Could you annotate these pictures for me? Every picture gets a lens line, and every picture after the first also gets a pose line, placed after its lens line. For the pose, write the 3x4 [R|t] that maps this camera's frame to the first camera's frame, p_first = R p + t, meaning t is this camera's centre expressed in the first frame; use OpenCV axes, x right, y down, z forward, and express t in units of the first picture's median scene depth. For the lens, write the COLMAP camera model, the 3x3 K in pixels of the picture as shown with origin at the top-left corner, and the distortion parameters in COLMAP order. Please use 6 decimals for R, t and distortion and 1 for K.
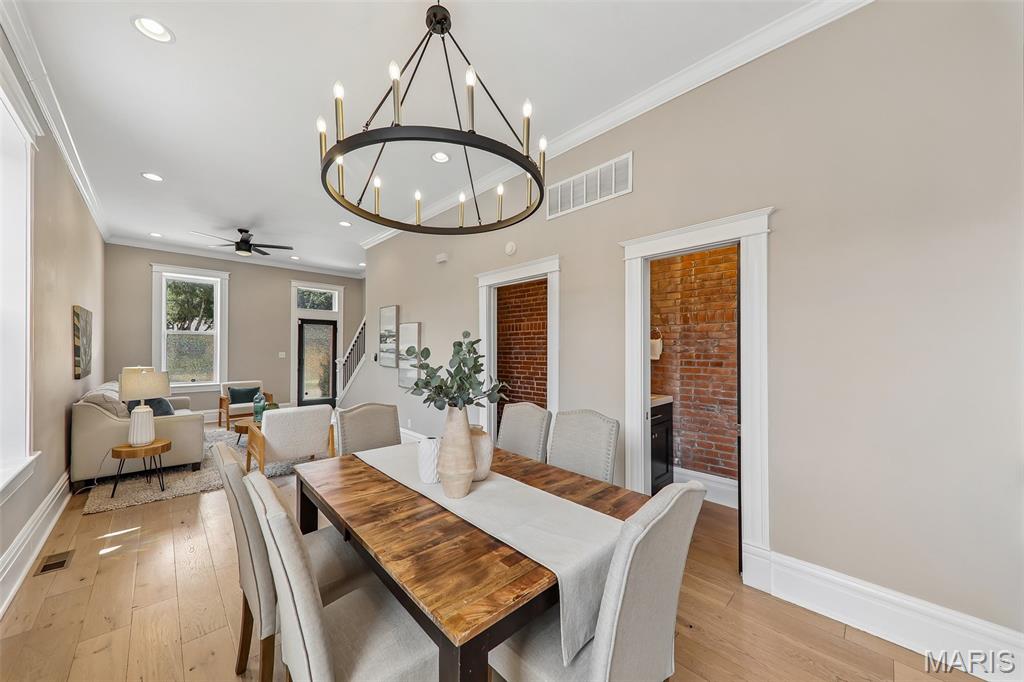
lens RADIAL K [[356.5, 0, 508.8], [0, 356.5, 347.4], [0, 0, 1]] dist [0.000763, -0.000100]
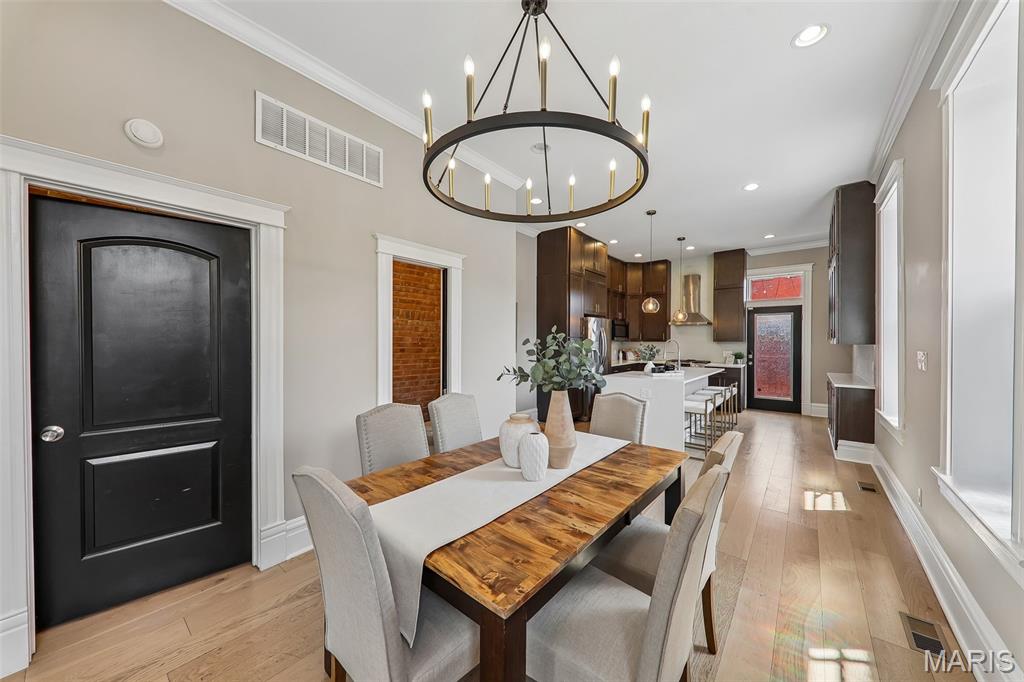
lens RADIAL K [[356.1, 0, 514.5], [0, 356.1, 341.0], [0, 0, 1]] dist [-0.000744, -0.000199]
pose [[-0.115256, -0.006997, 0.993311, -0.514449], [-0.013465, 0.999894, 0.005481, -0.000225], [-0.993245, -0.012743, -0.115338, 0.515820]]
